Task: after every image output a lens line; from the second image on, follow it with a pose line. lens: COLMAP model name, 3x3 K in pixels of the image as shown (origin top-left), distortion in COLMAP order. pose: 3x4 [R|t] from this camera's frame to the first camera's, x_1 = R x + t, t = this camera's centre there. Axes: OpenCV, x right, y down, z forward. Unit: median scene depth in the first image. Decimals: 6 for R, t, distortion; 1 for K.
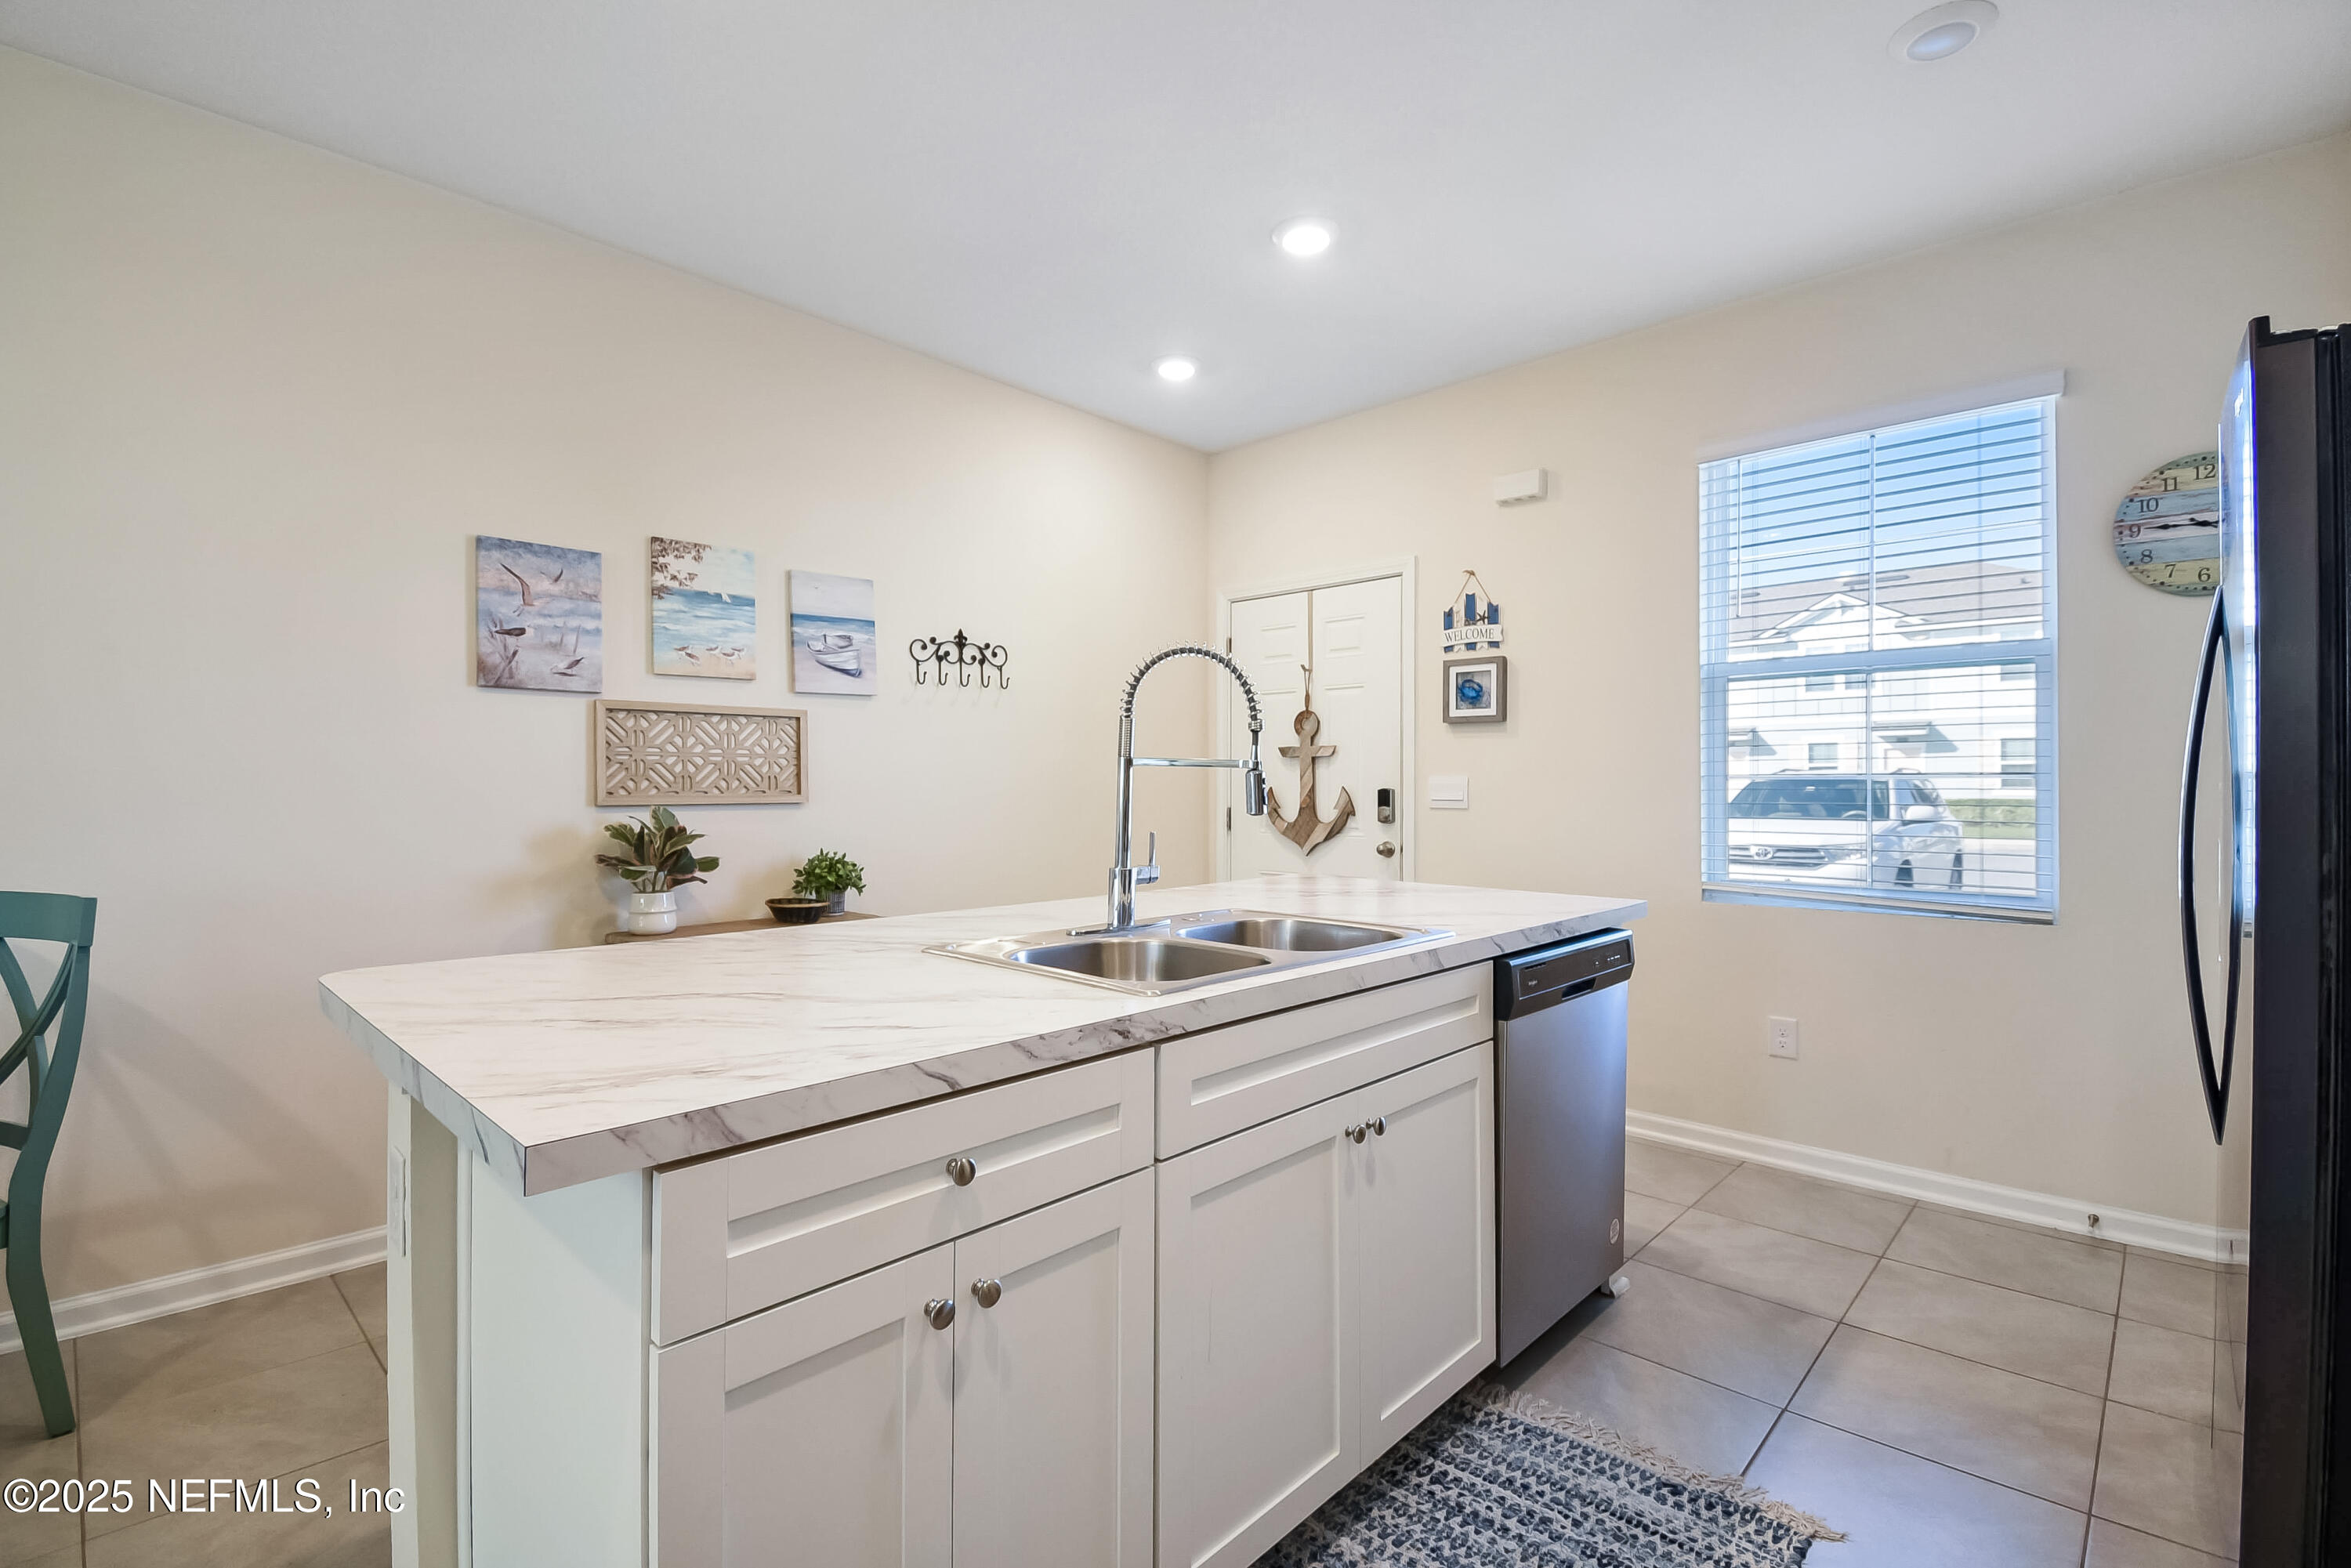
lens RADIAL K [[1063.7, 0, 1155.8], [0, 1063.7, 766.0], [0, 0, 1]] dist [0.024047, -0.014484]
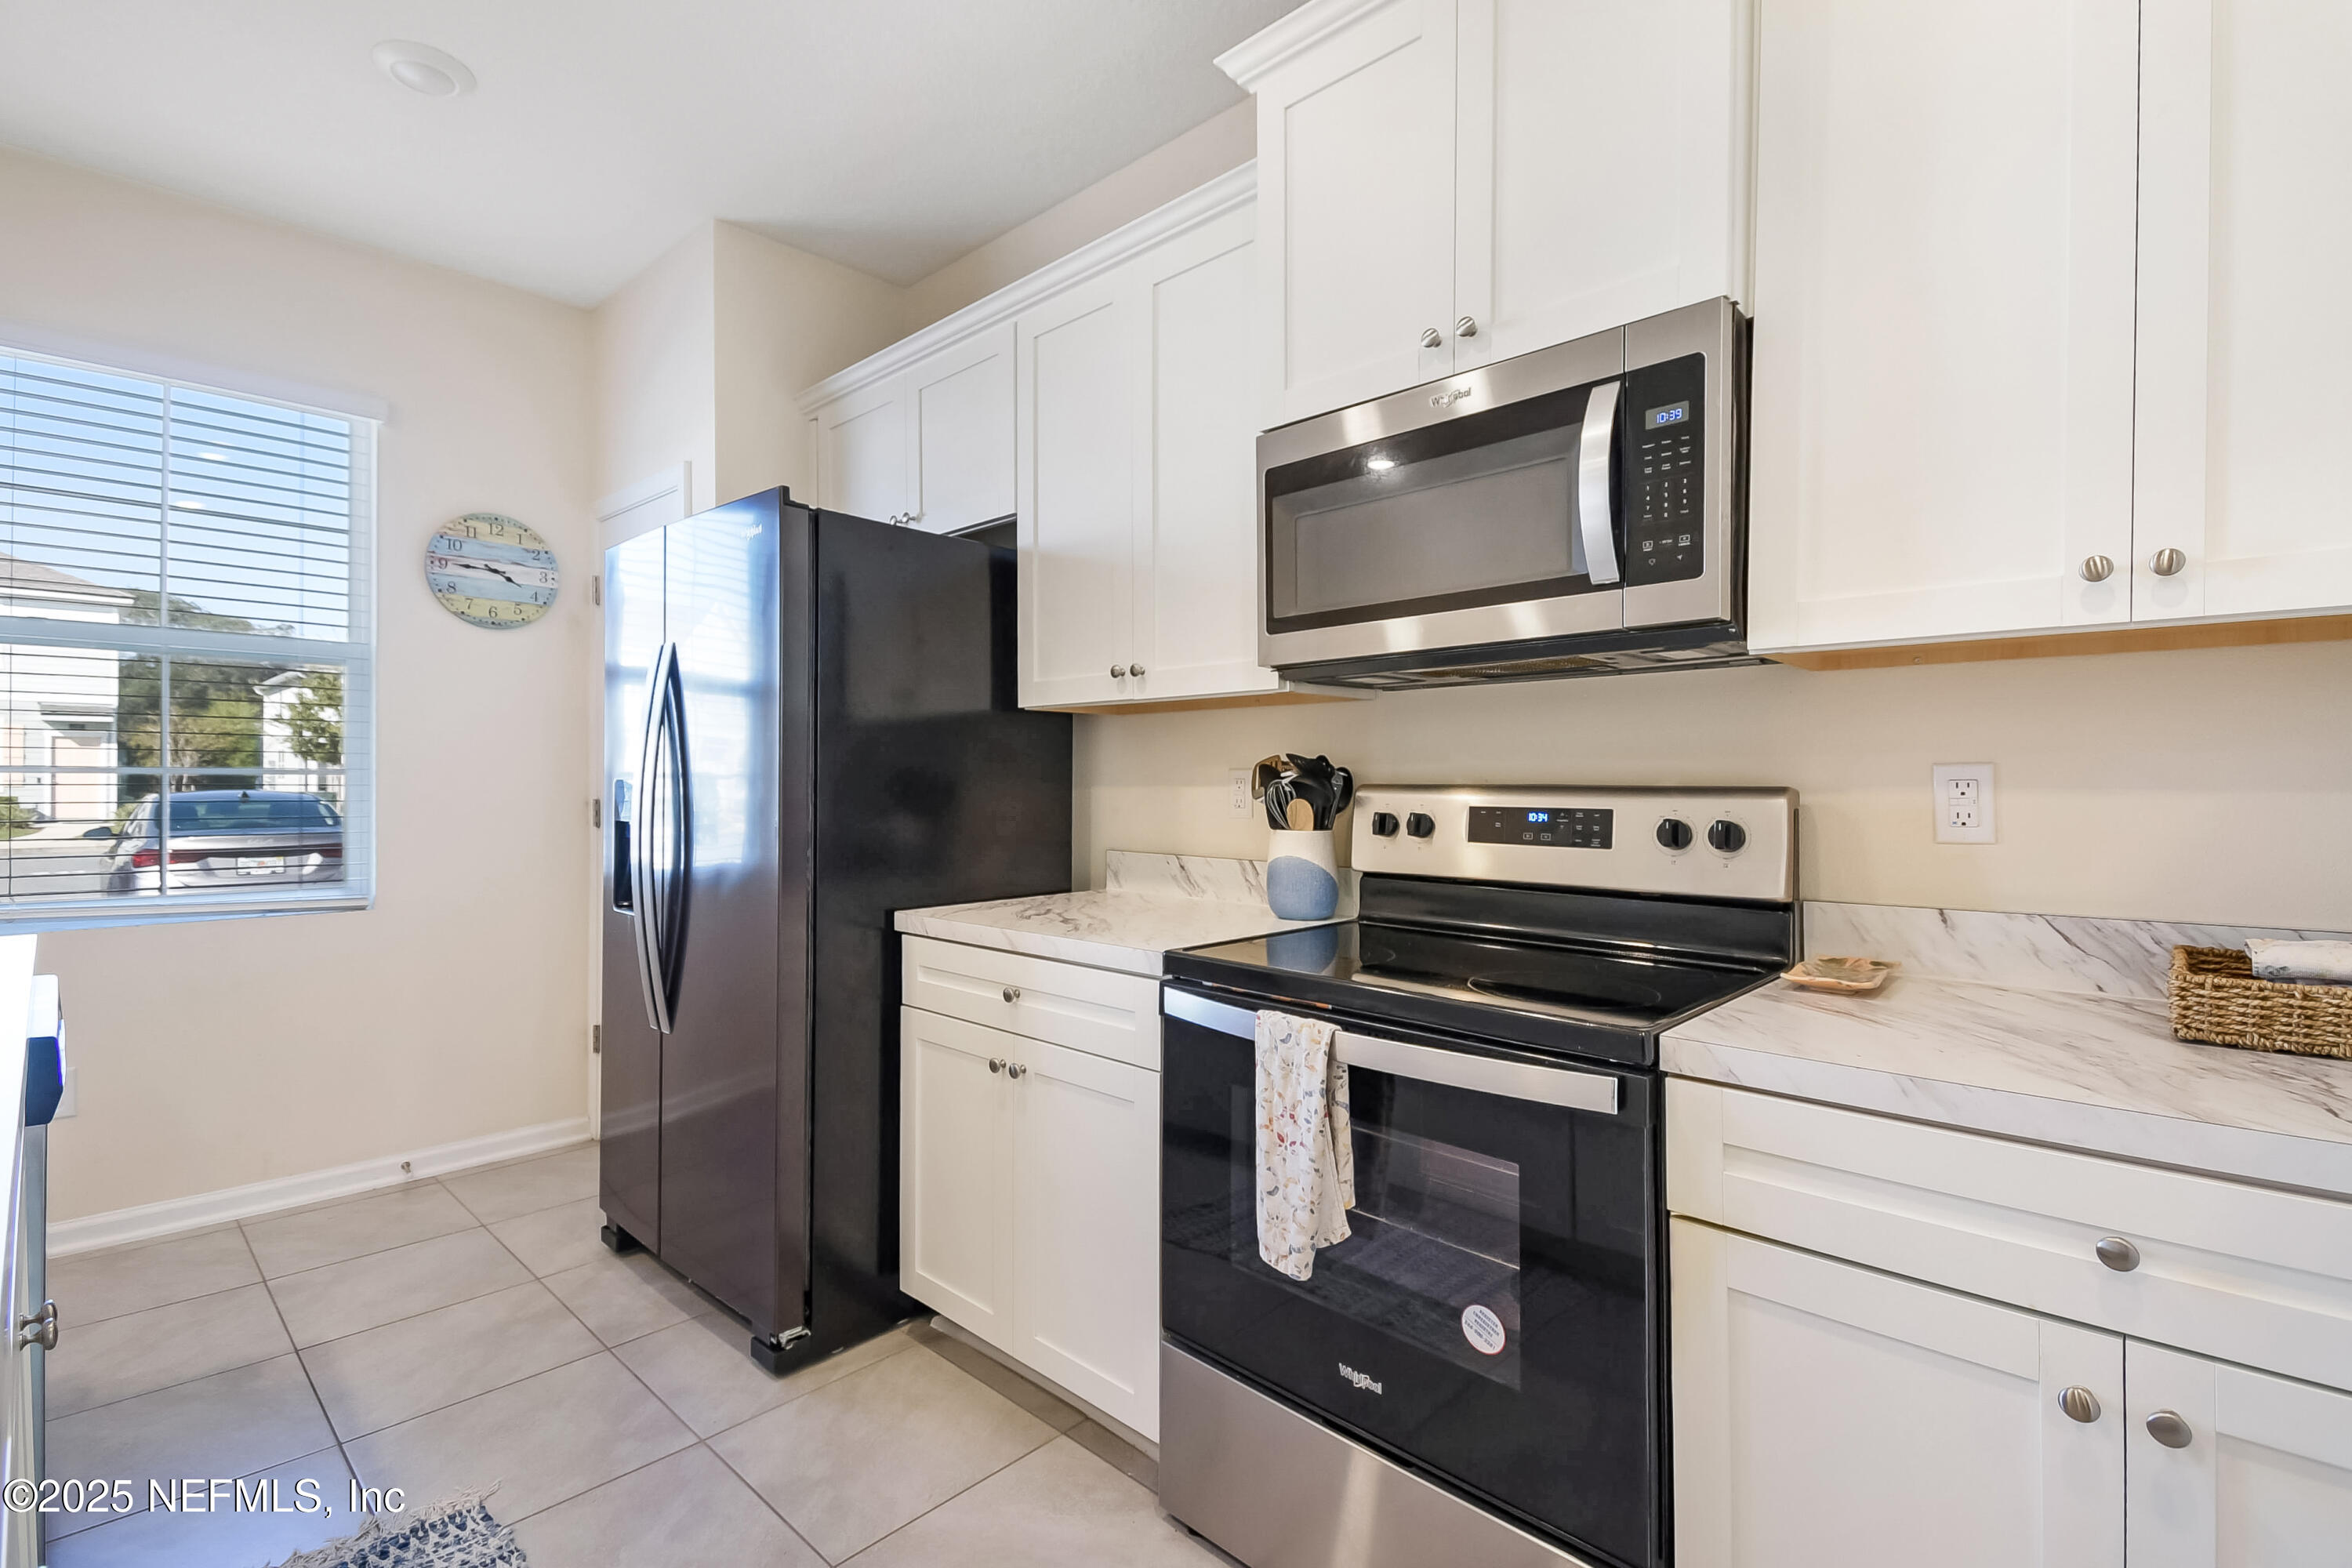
lens RADIAL K [[1064.2, 0, 1171.0], [0, 1064.2, 772.4], [0, 0, 1]] dist [0.024047, -0.014484]
pose [[0.022307, 0.008435, 0.999716, -0.246890], [-0.021098, 0.999746, -0.007964, 0.000761], [-0.999529, -0.020914, 0.022479, 0.185895]]
